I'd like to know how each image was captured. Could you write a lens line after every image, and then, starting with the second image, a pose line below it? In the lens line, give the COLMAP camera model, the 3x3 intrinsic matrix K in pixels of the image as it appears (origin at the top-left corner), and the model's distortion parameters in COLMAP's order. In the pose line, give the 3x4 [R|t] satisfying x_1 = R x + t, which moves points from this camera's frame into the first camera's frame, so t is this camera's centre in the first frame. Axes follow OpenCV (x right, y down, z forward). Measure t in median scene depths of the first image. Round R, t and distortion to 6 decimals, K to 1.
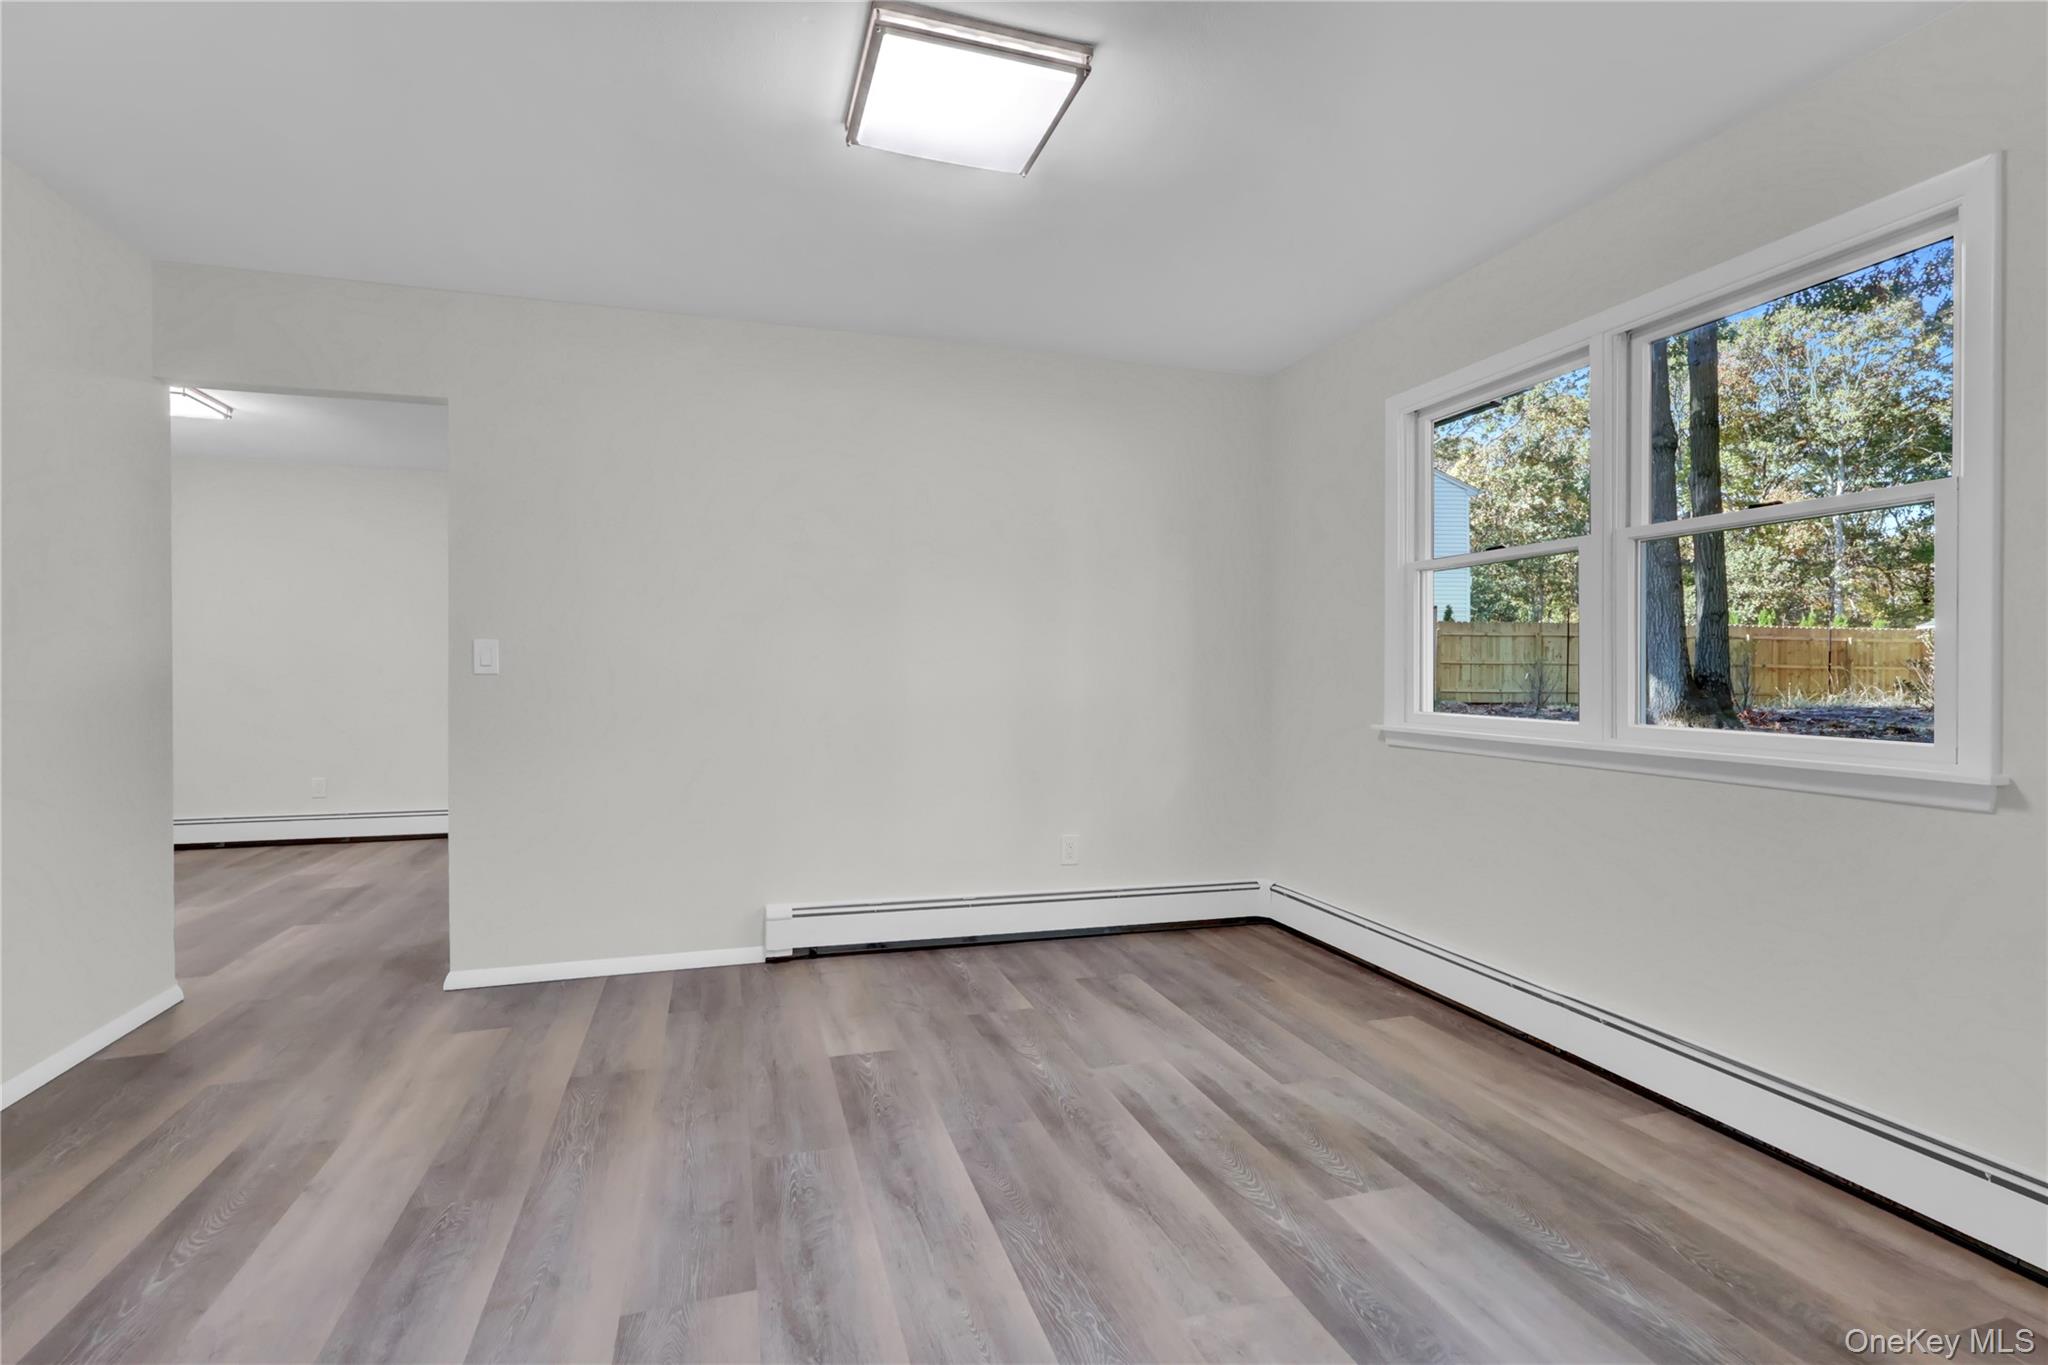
lens RADIAL K [[945.3, 0, 1031.6], [0, 945.3, 672.2], [0, 0, 1]] dist [-0.001547, 0.000018]
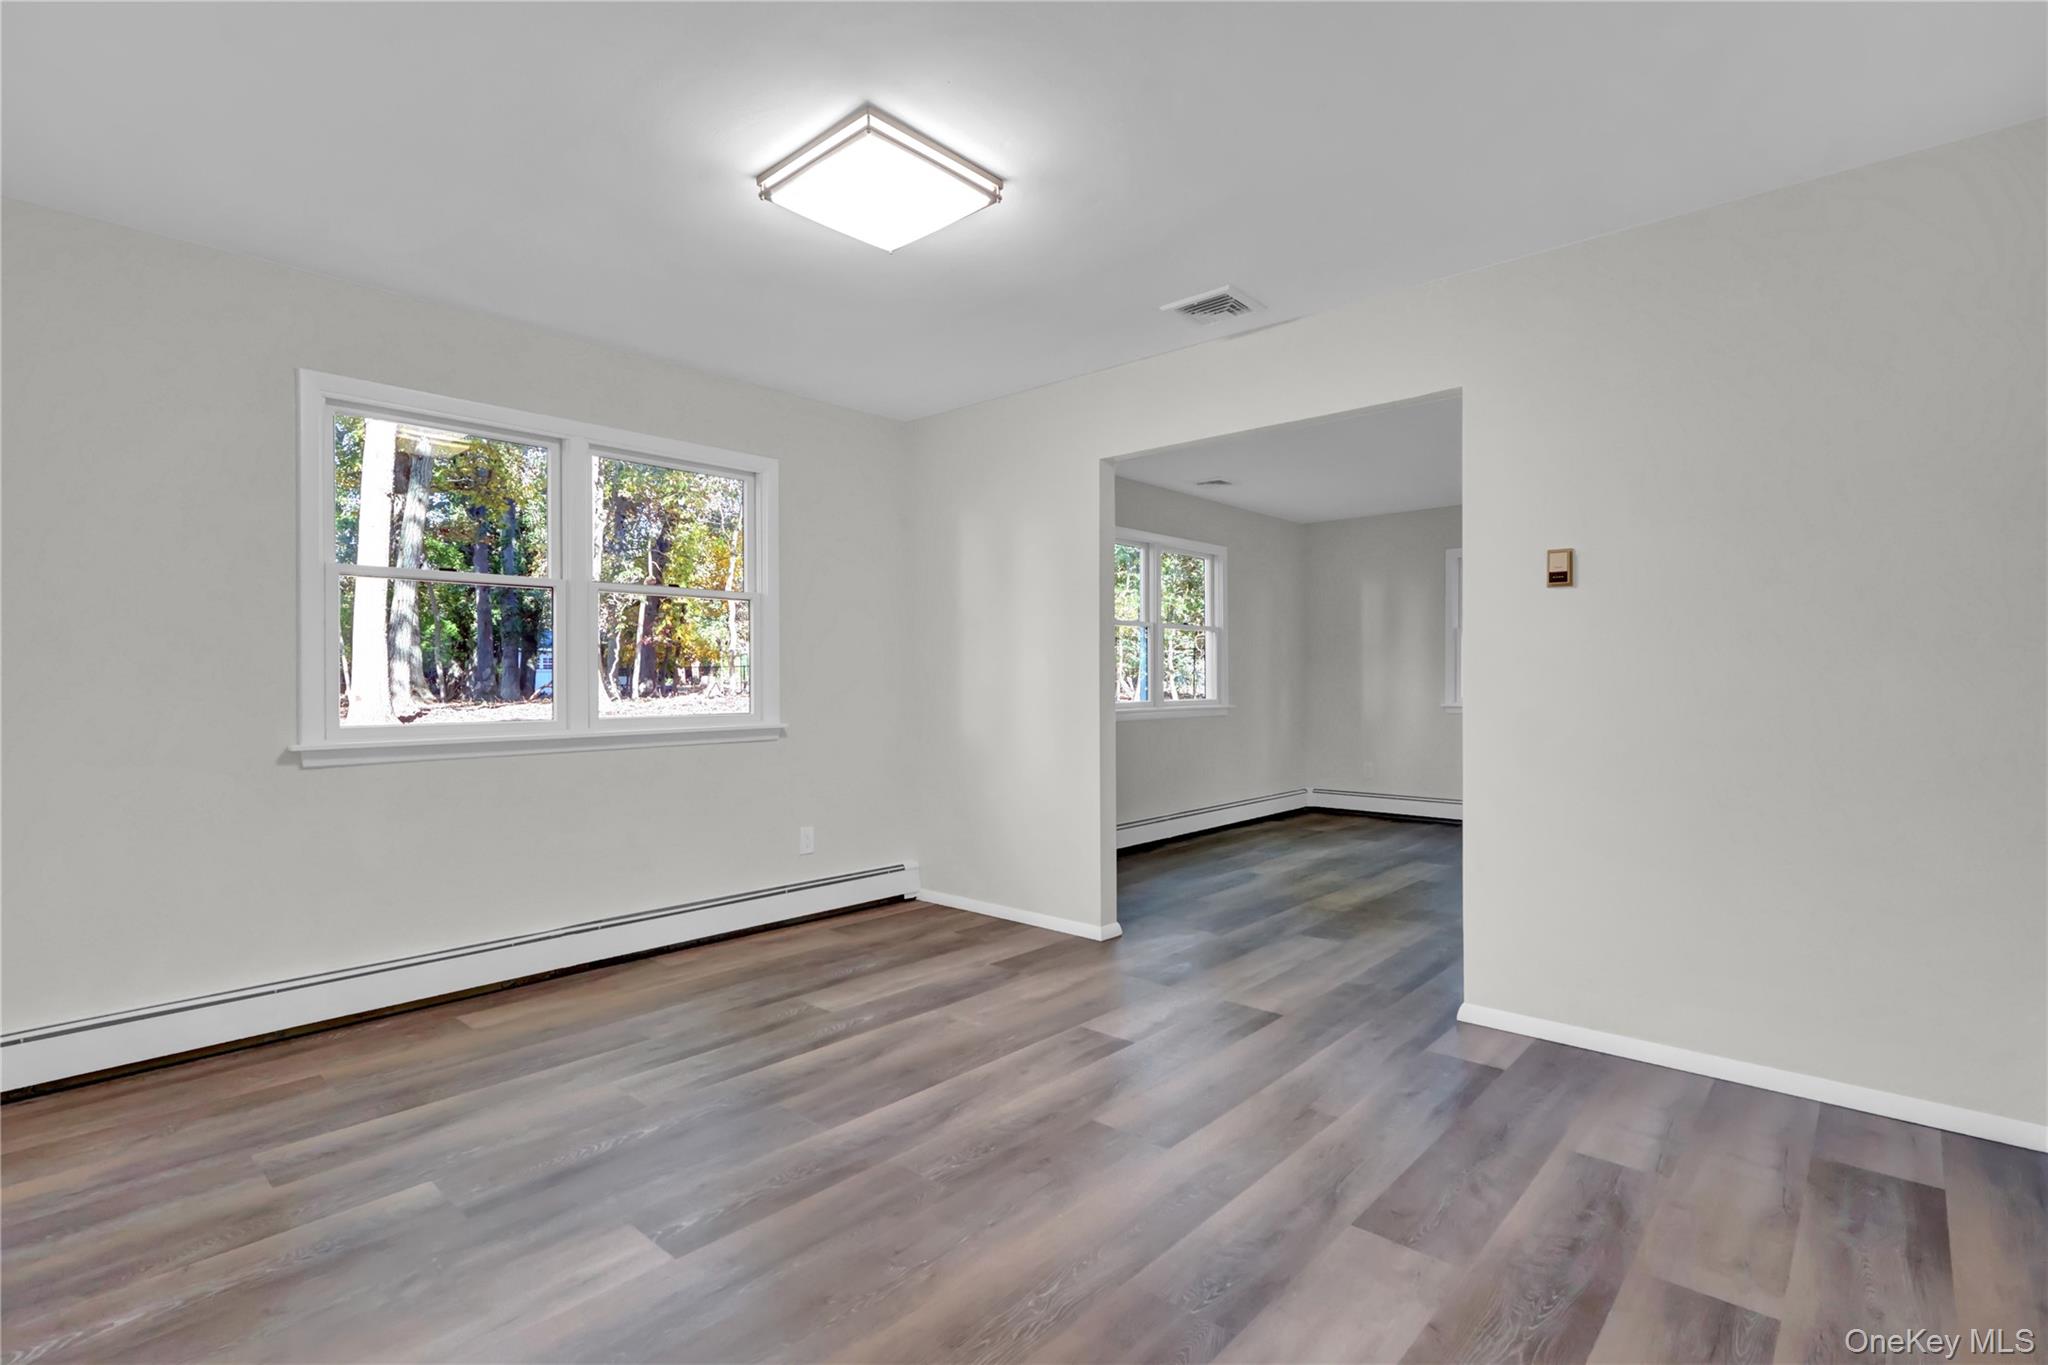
lens RADIAL K [[945.3, 0, 1018.7], [0, 945.3, 682.6], [0, 0, 1]] dist [-0.001547, 0.000018]
pose [[-0.482970, -0.003979, 0.875628, -1.061965], [0.005425, 0.999957, 0.007536, -0.006243], [-0.875620, 0.008390, -0.482928, 1.281336]]
